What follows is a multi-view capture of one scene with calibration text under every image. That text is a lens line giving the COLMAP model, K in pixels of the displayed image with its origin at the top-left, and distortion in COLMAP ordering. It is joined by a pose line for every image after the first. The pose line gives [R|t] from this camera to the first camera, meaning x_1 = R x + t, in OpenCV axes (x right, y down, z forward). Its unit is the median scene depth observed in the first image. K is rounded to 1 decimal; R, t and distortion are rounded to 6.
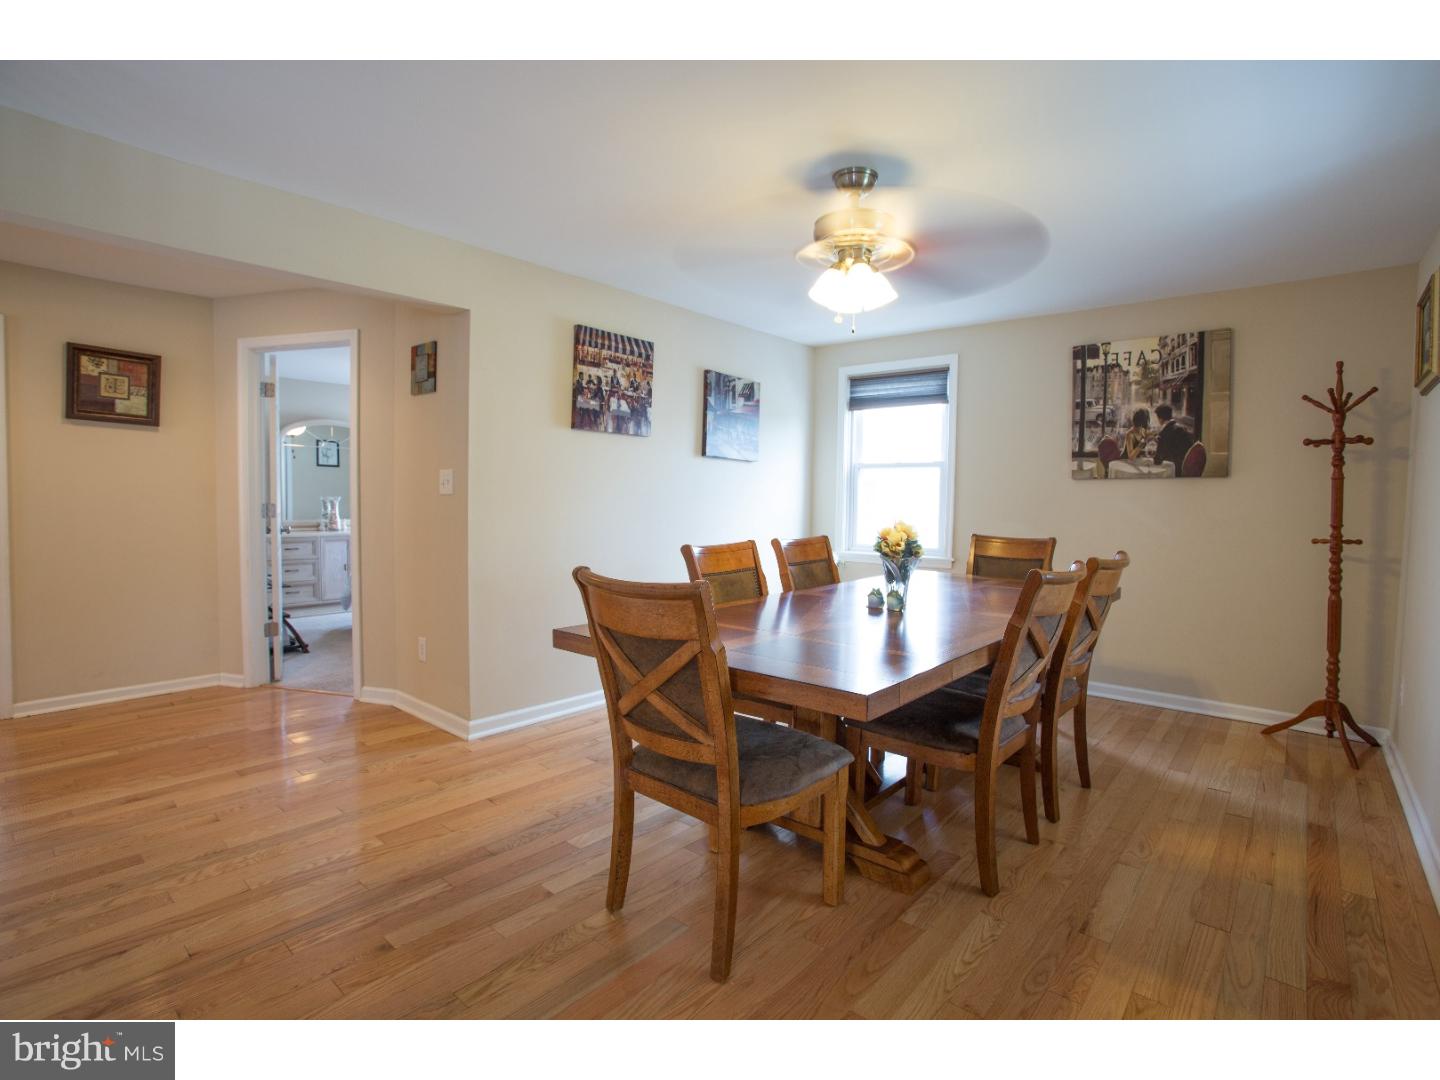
lens RADIAL K [[710.2, 0, 722.1], [0, 710.2, 535.5], [0, 0, 1]] dist [-0.074525, 0.029883]
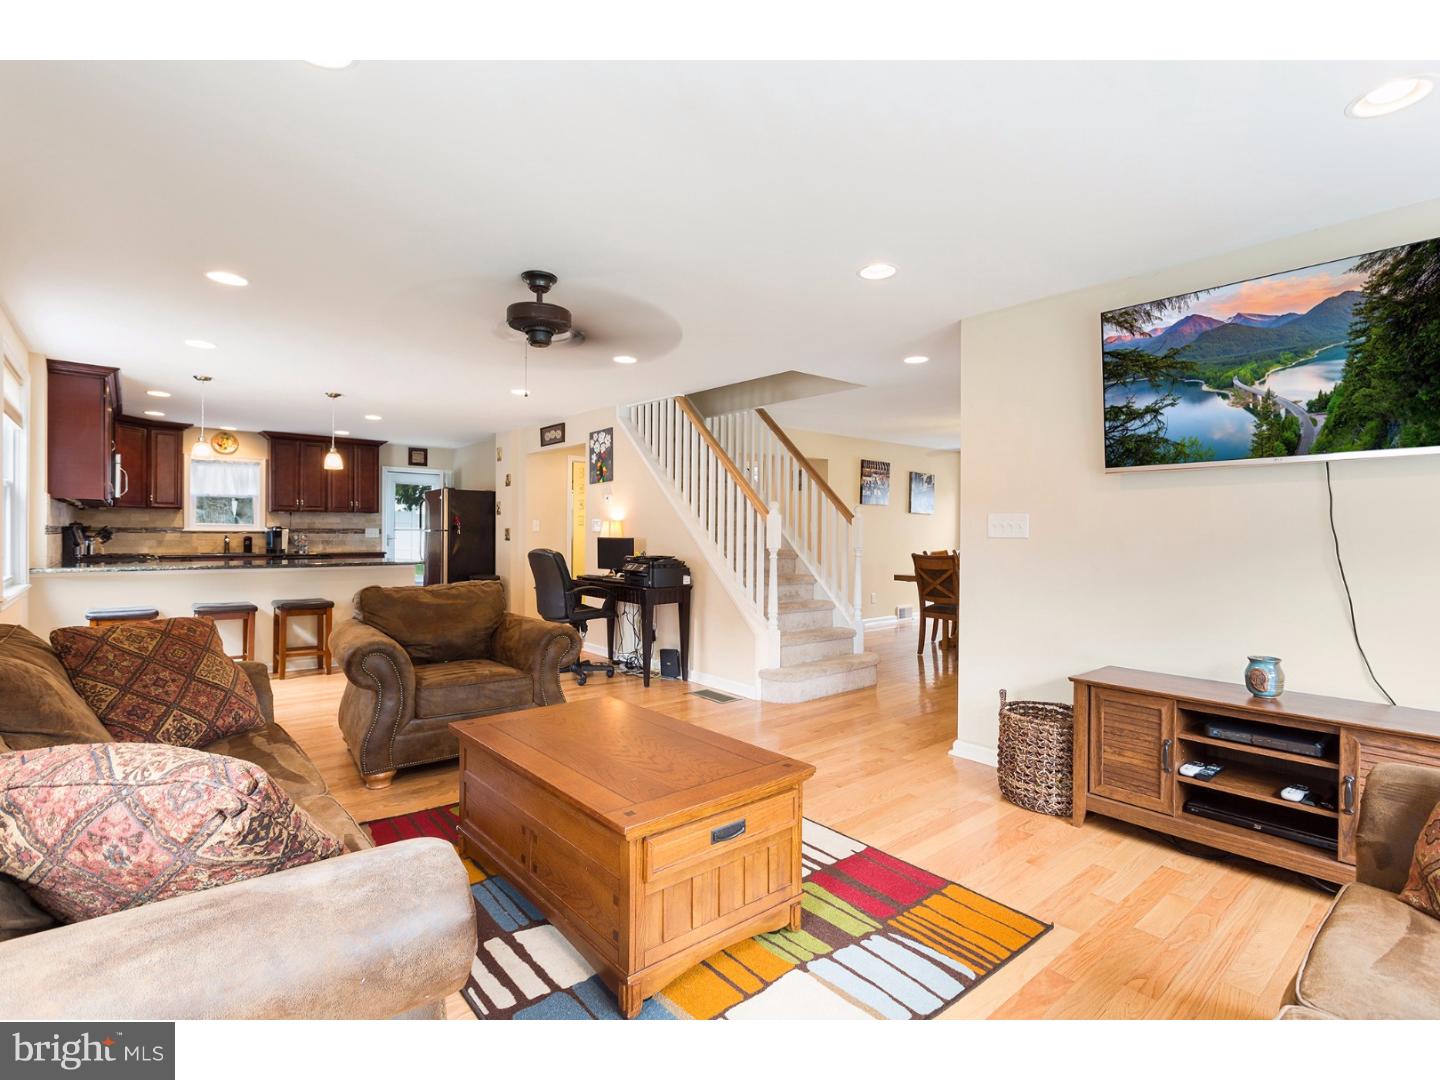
lens RADIAL K [[689.0, 0, 715.1], [0, 689.0, 525.7], [0, 0, 1]] dist [-0.000284, 0.000369]
pose [[0.984812, -0.005873, -0.173528, -0.278284], [-0.004233, 0.998319, -0.057812, 0.053123], [0.173575, 0.057668, 0.983131, -1.269649]]
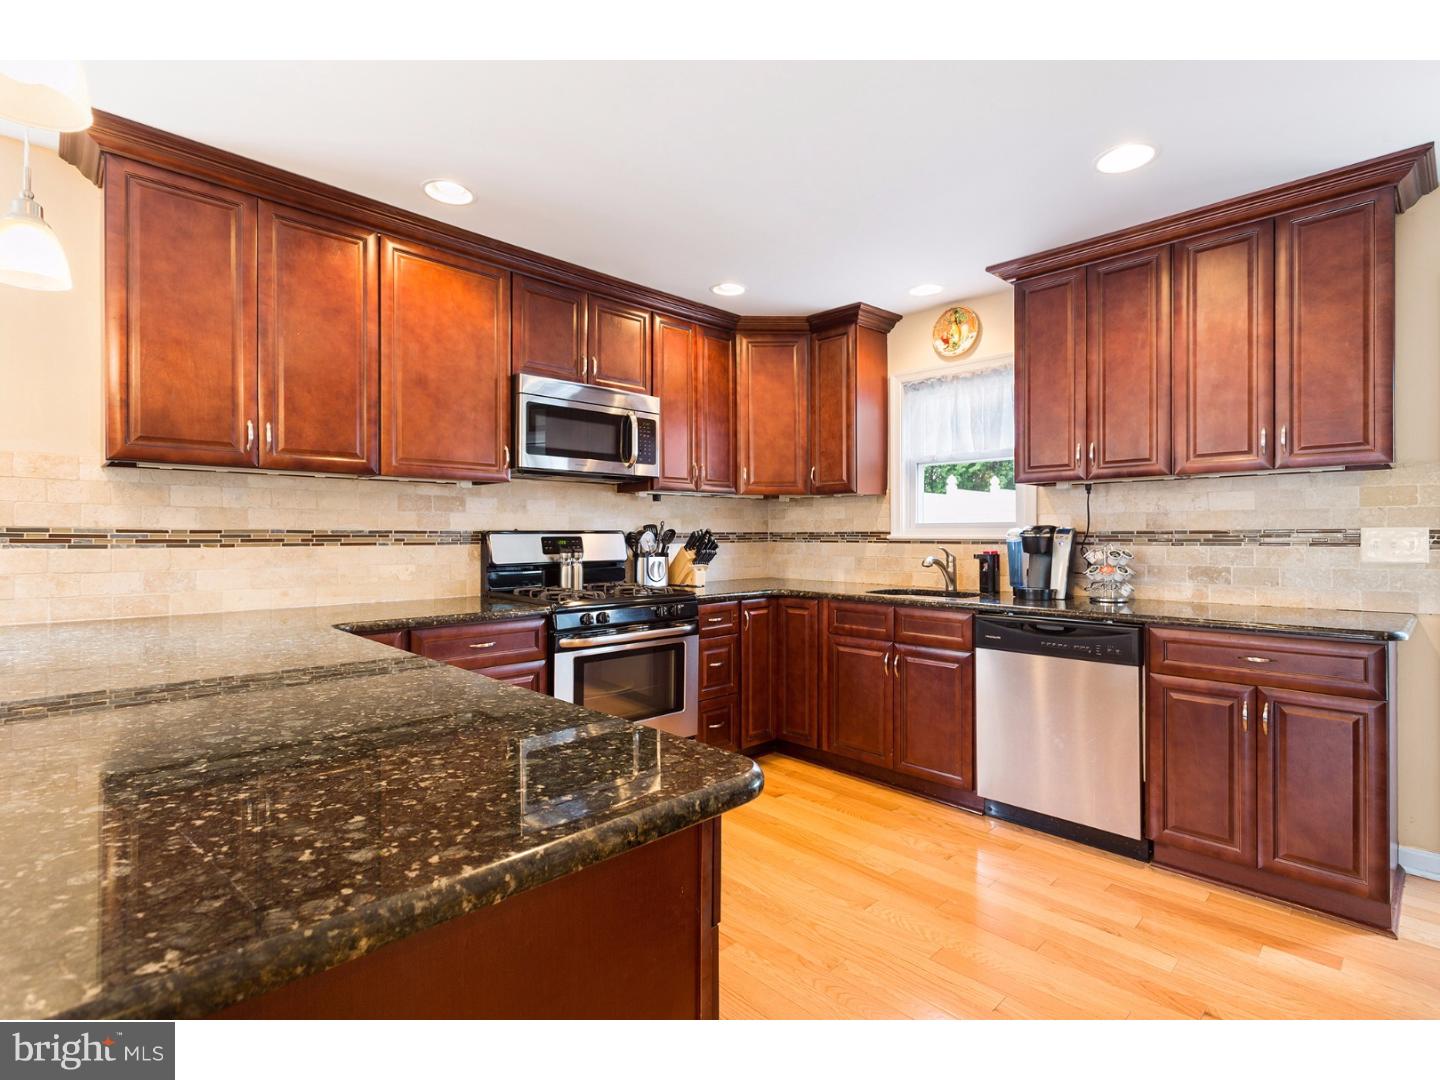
lens RADIAL K [[703.9, 0, 721.4], [0, 703.9, 536.0], [0, 0, 1]] dist [-0.000047, 0.000807]
pose [[-0.081433, -0.009172, -0.996637, -1.190428], [-0.047441, 0.998860, -0.005316, -0.030997], [0.995549, 0.046849, -0.081775, 0.332785]]
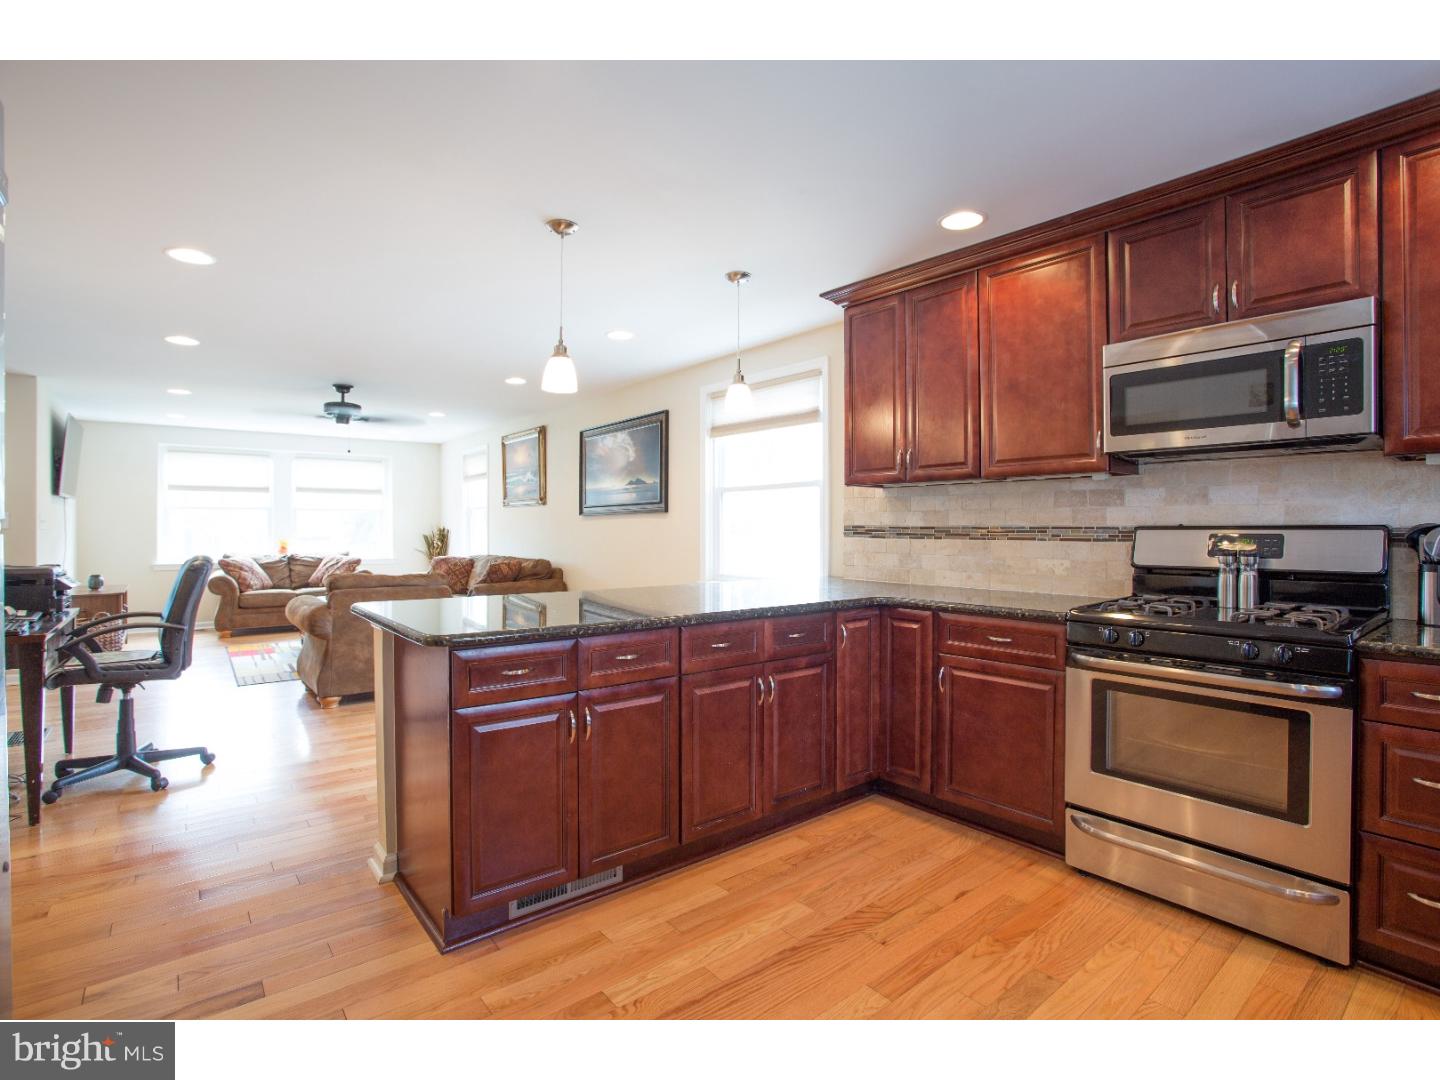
lens RADIAL K [[710.2, 0, 722.1], [0, 710.2, 535.5], [0, 0, 1]] dist [-0.074525, 0.029883]
pose [[-0.983879, -0.015540, 0.178161, -1.689454], [-0.005619, 0.998412, 0.056052, -0.056093], [-0.178749, 0.054147, -0.982404, 0.758458]]
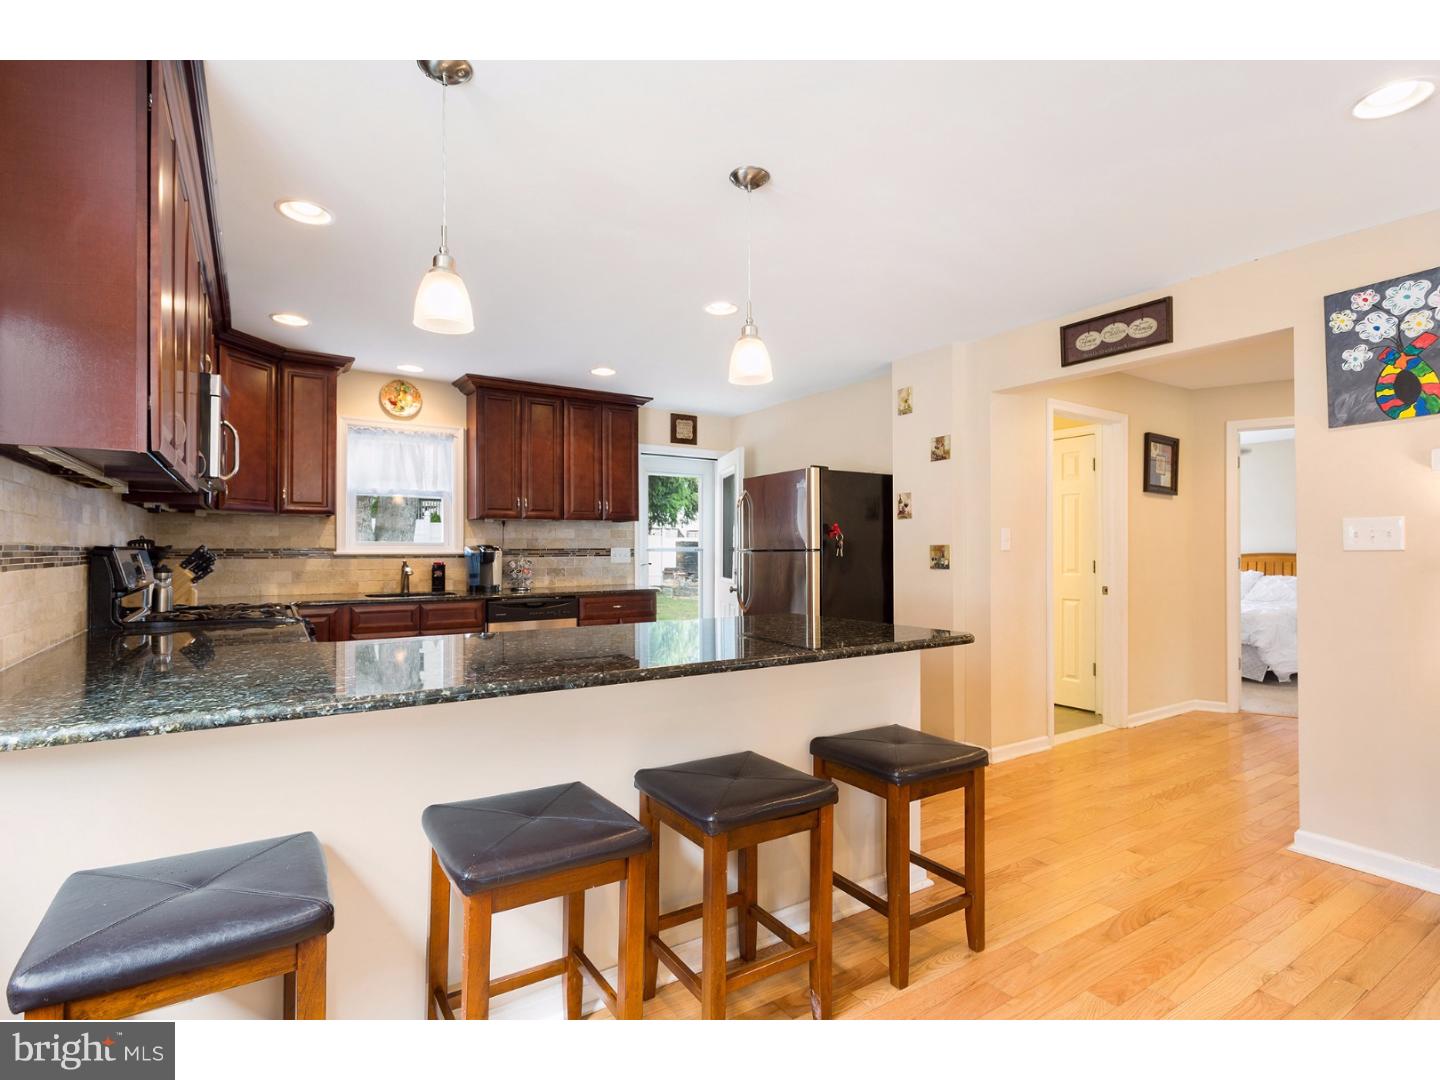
lens RADIAL K [[703.9, 0, 721.4], [0, 703.9, 536.0], [0, 0, 1]] dist [-0.000047, 0.000807]
pose [[0.956586, -0.016416, -0.290988, -1.245489], [-0.003438, 0.997708, -0.067586, 0.003103], [0.291430, 0.065653, 0.954336, -0.453192]]
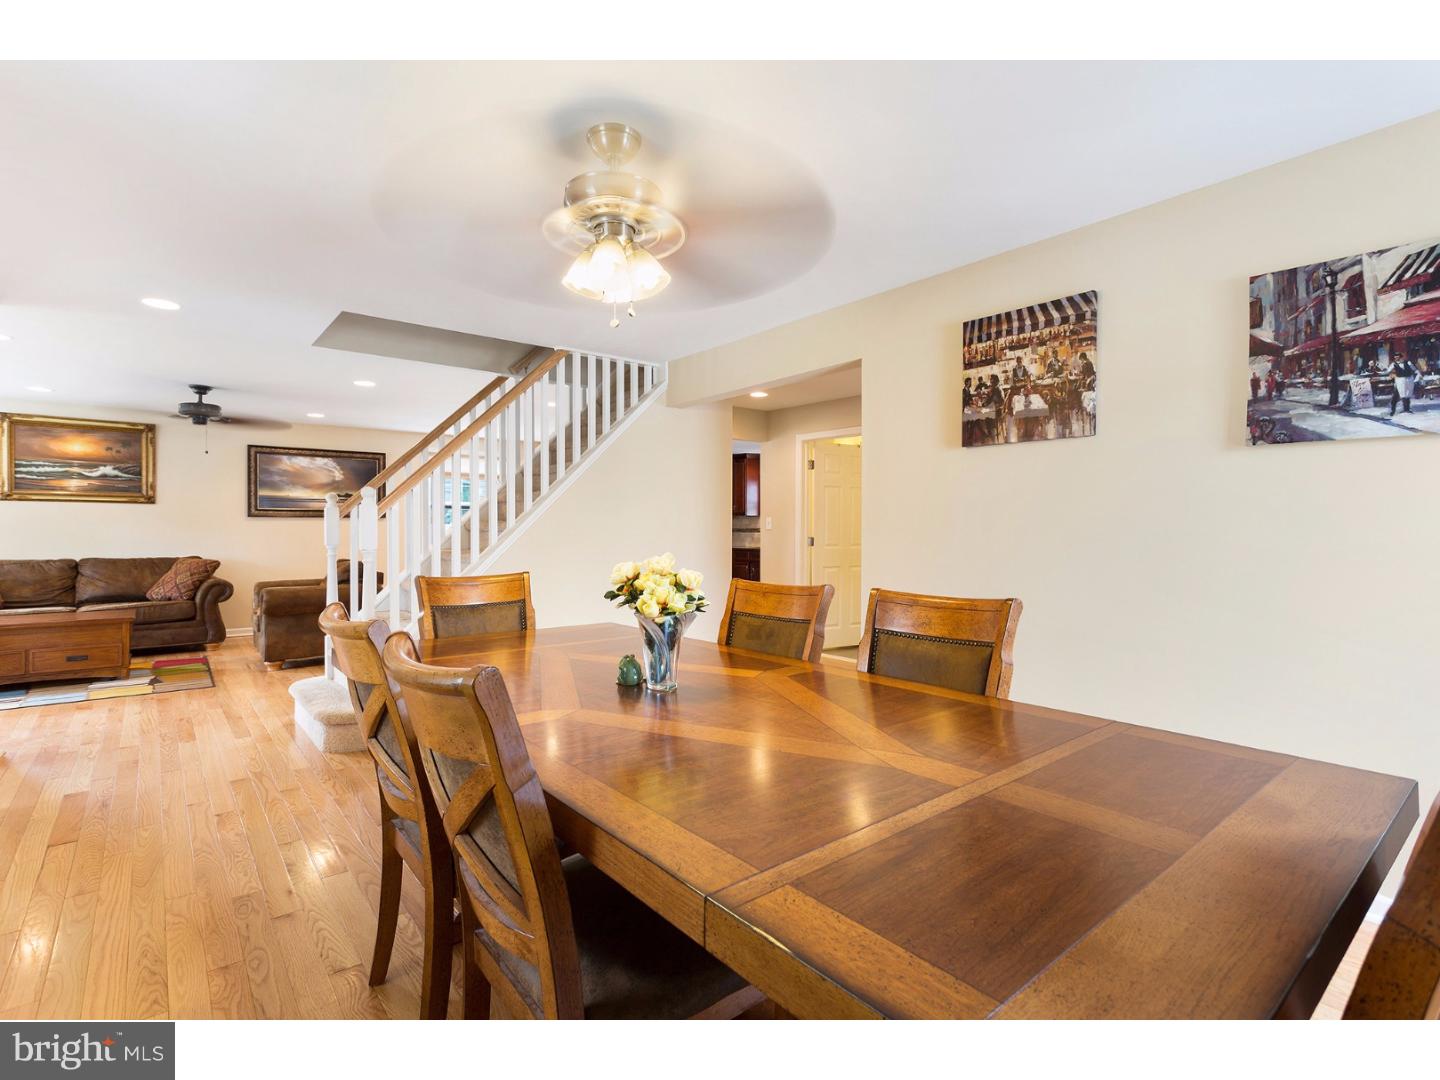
lens RADIAL K [[689.0, 0, 715.1], [0, 689.0, 525.7], [0, 0, 1]] dist [-0.000284, 0.000369]
pose [[-0.184089, -0.016218, -0.982776, 0.616982], [-0.052069, 0.998621, -0.006726, -0.036525], [0.981529, 0.049934, -0.184680, 0.828840]]
